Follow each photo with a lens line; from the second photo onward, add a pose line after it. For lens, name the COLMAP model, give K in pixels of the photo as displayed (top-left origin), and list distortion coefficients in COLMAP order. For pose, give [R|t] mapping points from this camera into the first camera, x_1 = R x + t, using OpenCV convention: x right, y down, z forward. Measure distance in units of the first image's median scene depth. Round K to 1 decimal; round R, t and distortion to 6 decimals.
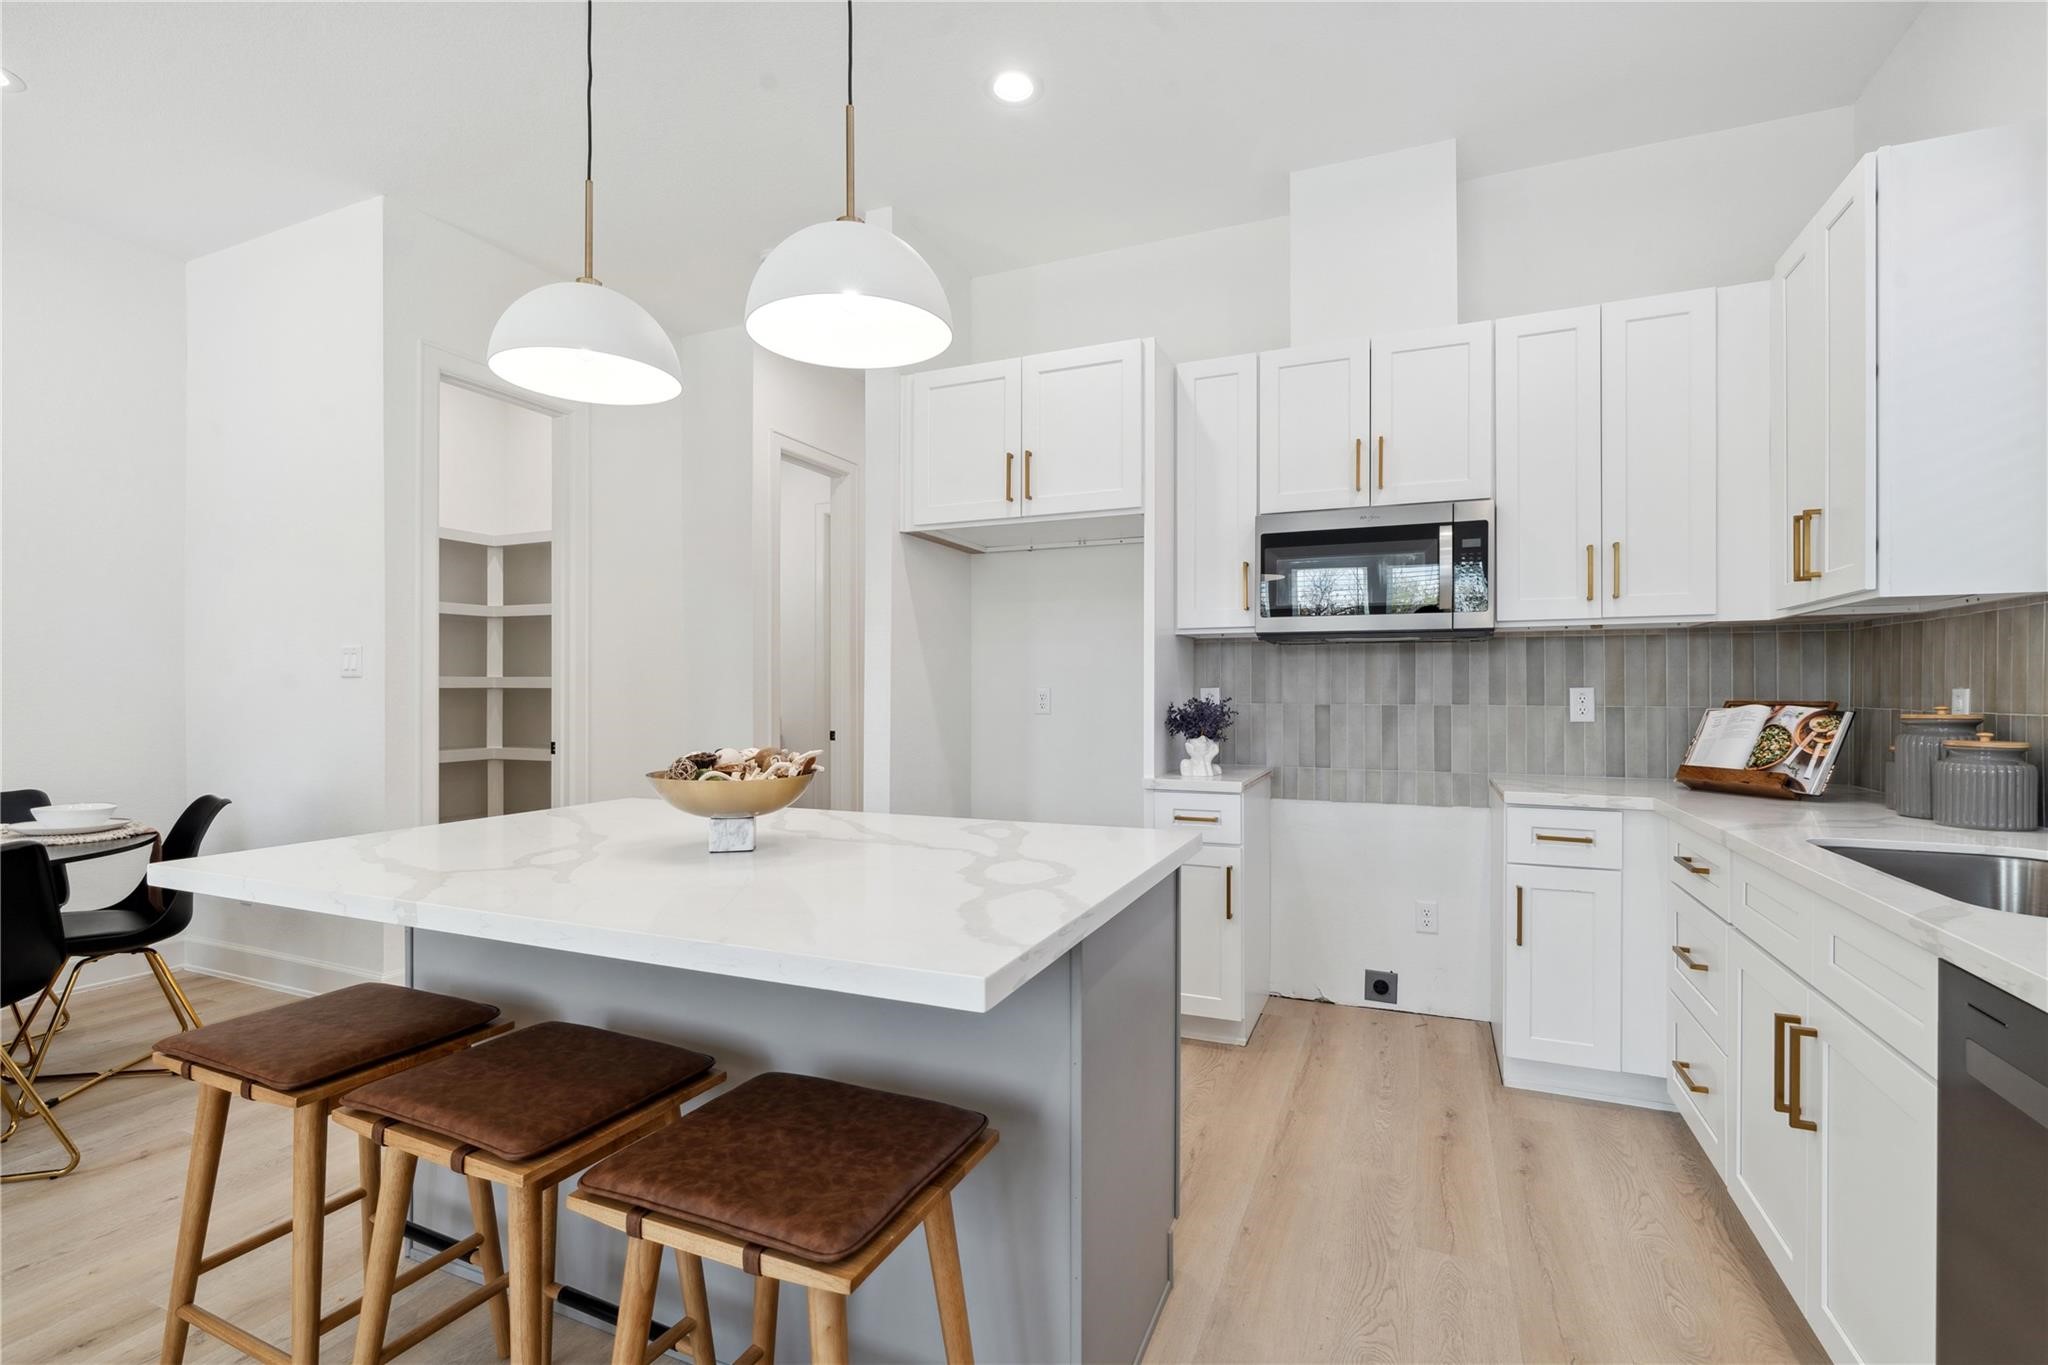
lens RADIAL K [[937.1, 0, 1024.3], [0, 937.1, 689.4], [0, 0, 1]] dist [-0.001300, 0.000824]
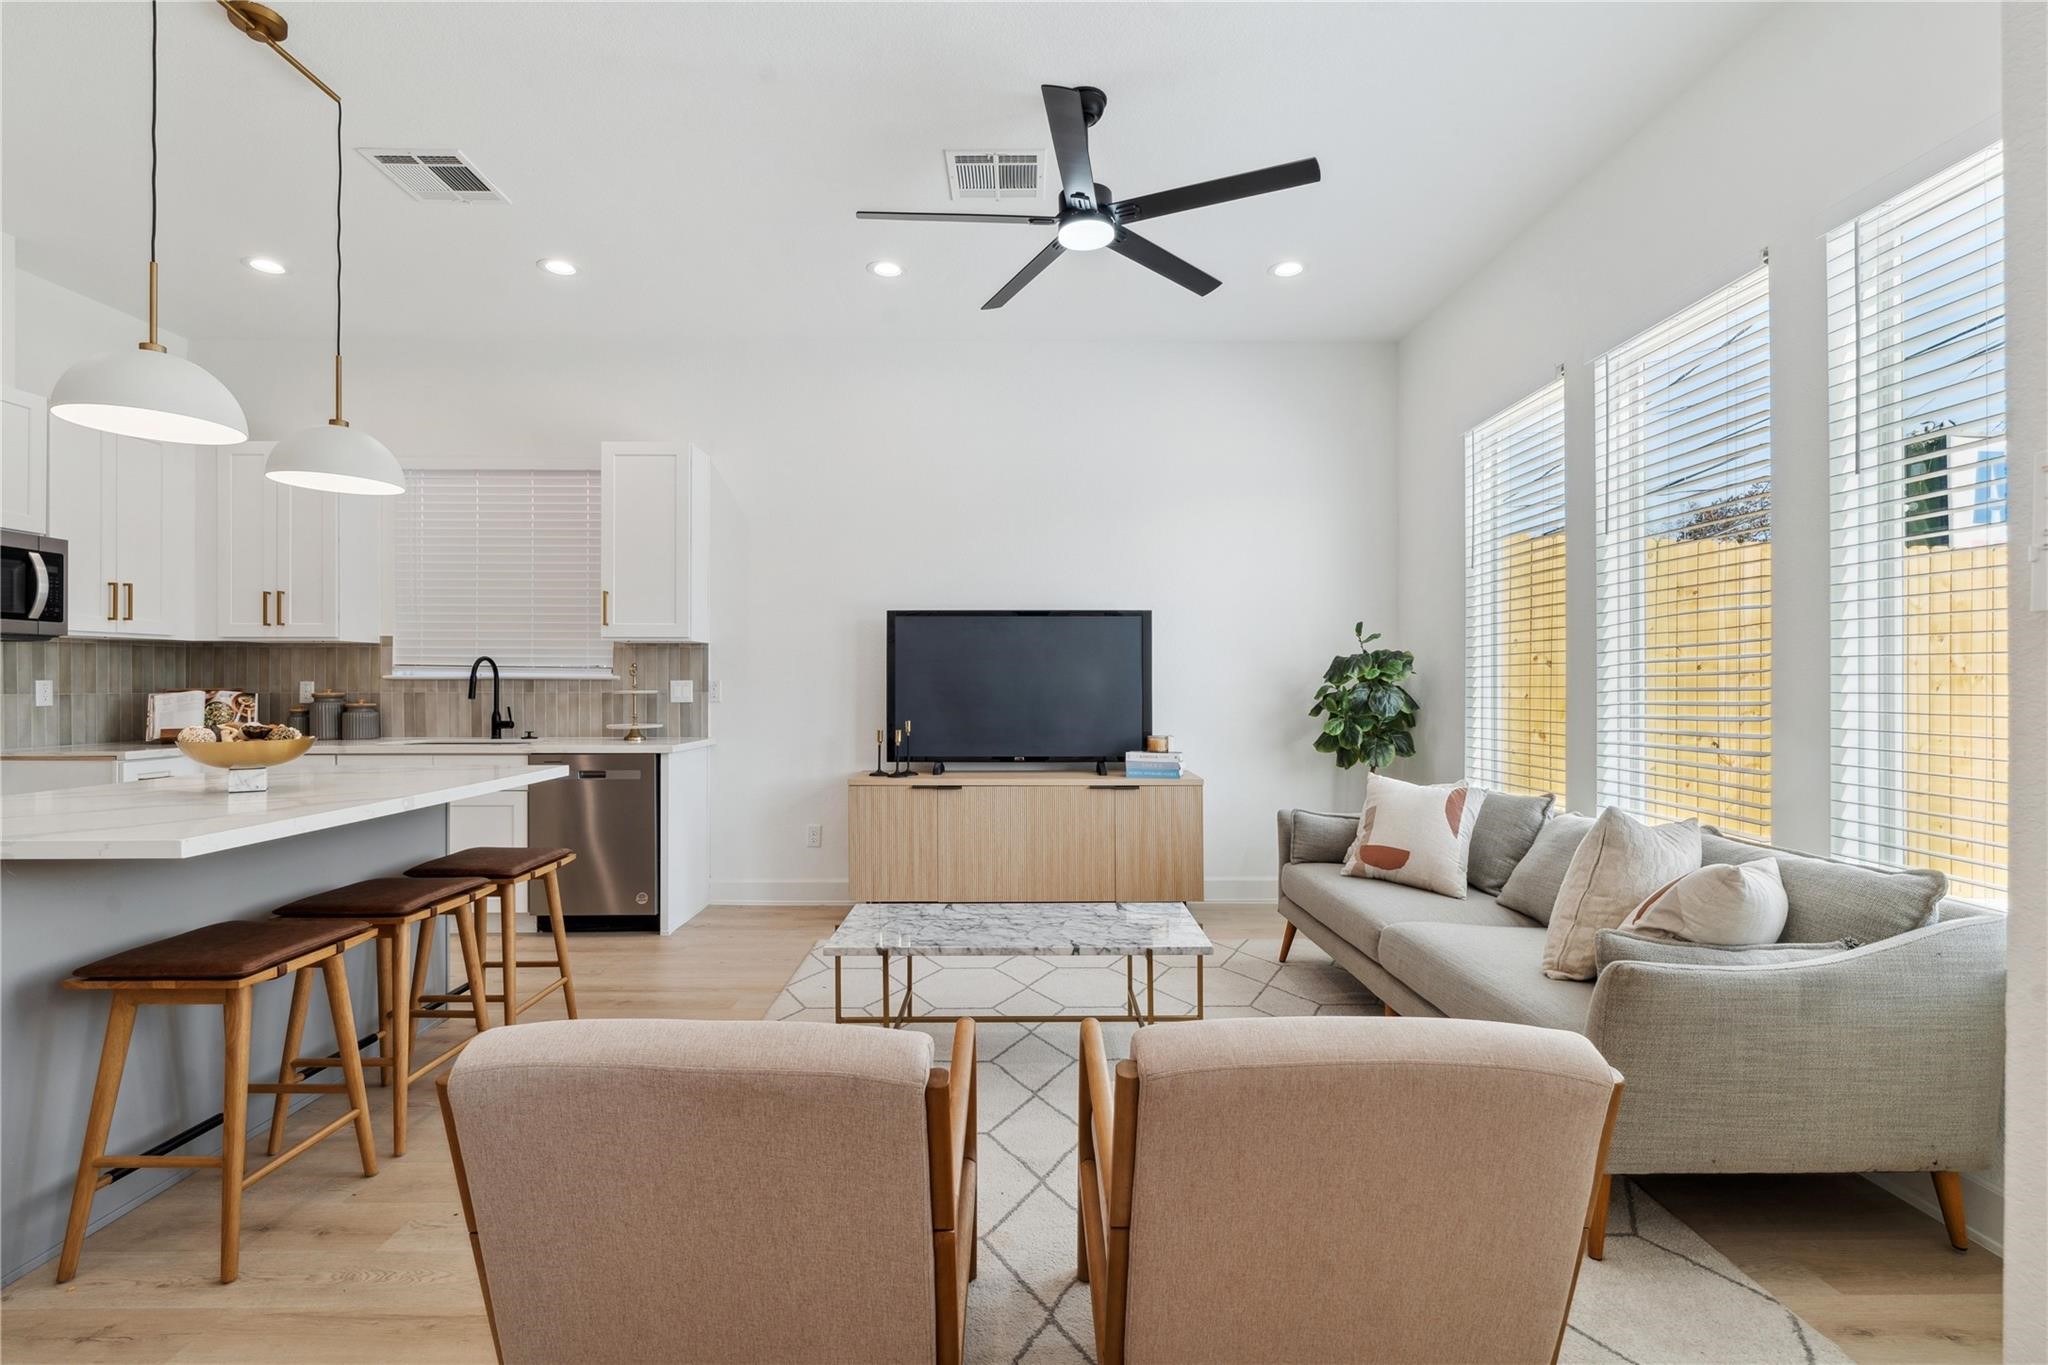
lens RADIAL K [[937.1, 0, 1014.6], [0, 937.1, 679.9], [0, 0, 1]] dist [-0.001300, 0.000824]
pose [[-0.403932, 0.003450, 0.914782, -1.208822], [0.000791, 0.999994, -0.003423, 0.003341], [-0.914788, -0.000659, -0.403933, 0.283726]]
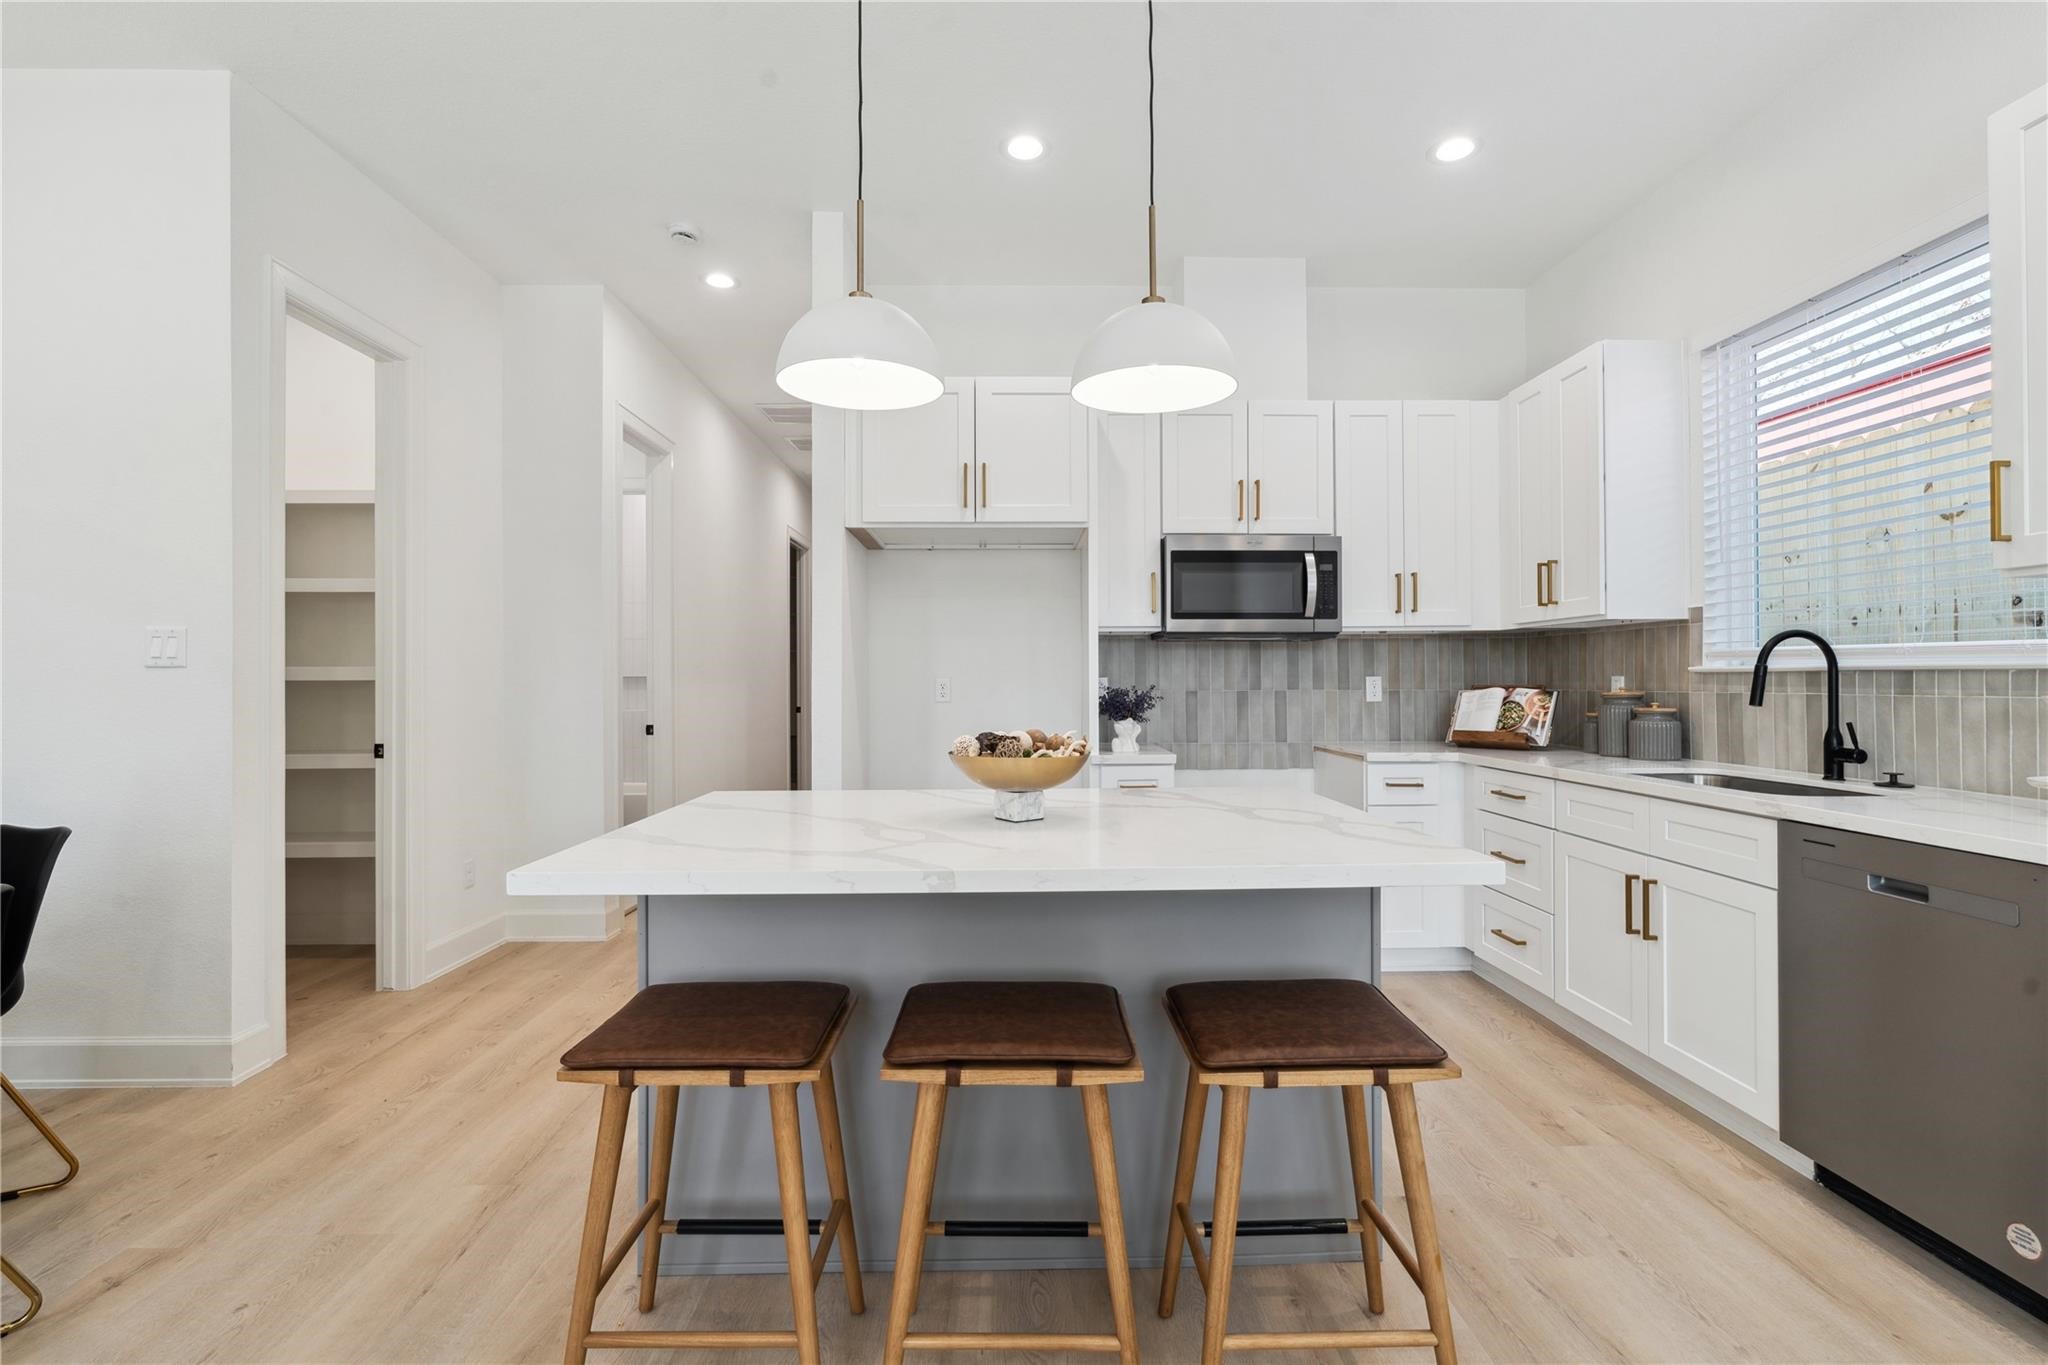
lens RADIAL K [[937.1, 0, 1037.0], [0, 937.1, 674.5], [0, 0, 1]] dist [-0.001300, 0.000824]
pose [[0.905590, -0.001885, 0.424151, -0.435115], [0.004646, 0.999974, -0.005476, 0.000381], [-0.424129, 0.006929, 0.905575, -0.024753]]
